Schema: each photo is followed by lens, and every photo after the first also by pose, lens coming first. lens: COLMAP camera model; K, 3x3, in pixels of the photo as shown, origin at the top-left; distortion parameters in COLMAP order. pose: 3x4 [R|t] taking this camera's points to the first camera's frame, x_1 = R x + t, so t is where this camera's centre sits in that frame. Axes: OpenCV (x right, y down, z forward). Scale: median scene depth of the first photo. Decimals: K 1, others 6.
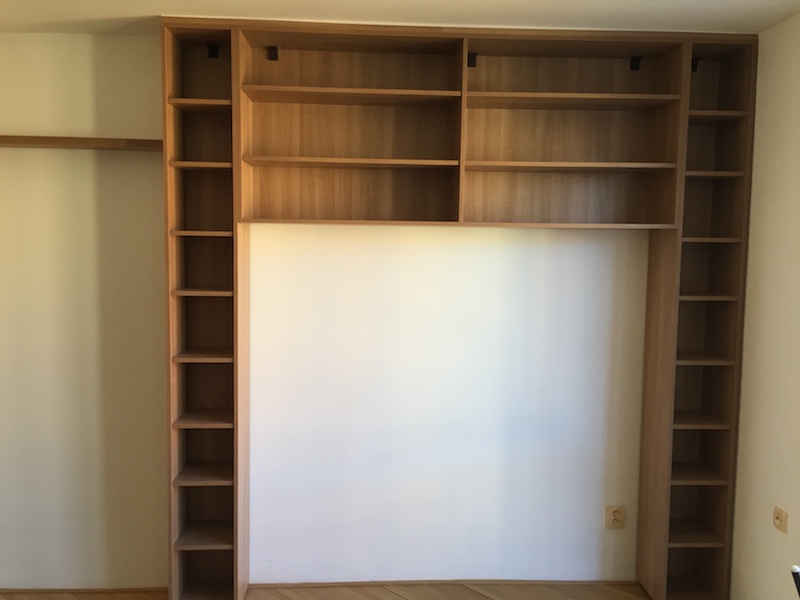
lens RADIAL K [[683.8, 0, 400.0], [0, 683.8, 300.0], [0, 0, 1]] dist [0.091744, -0.138928]
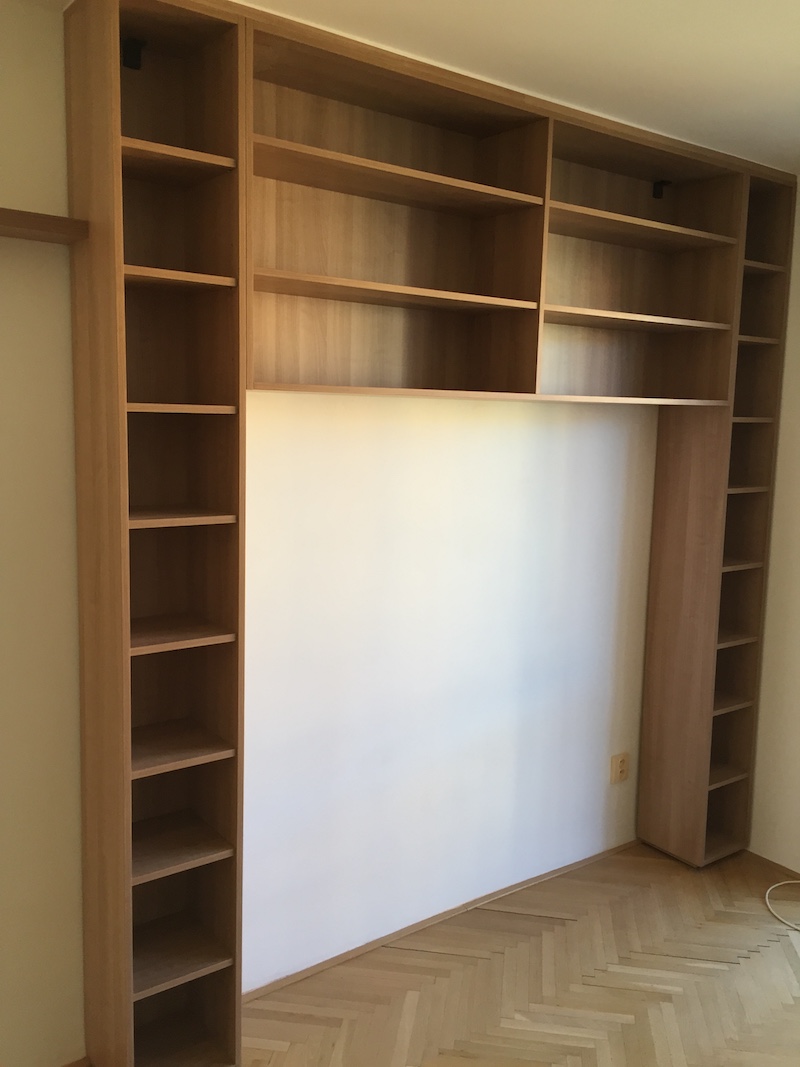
lens RADIAL K [[912.0, 0, 407.2], [0, 912.0, 535.9], [0, 0, 1]] dist [0.091744, -0.138928]
pose [[0.831670, -0.070042, 0.550835, -0.507413], [0.037996, 0.996866, 0.069390, -0.039374], [-0.553968, -0.036780, 0.831725, 0.294101]]
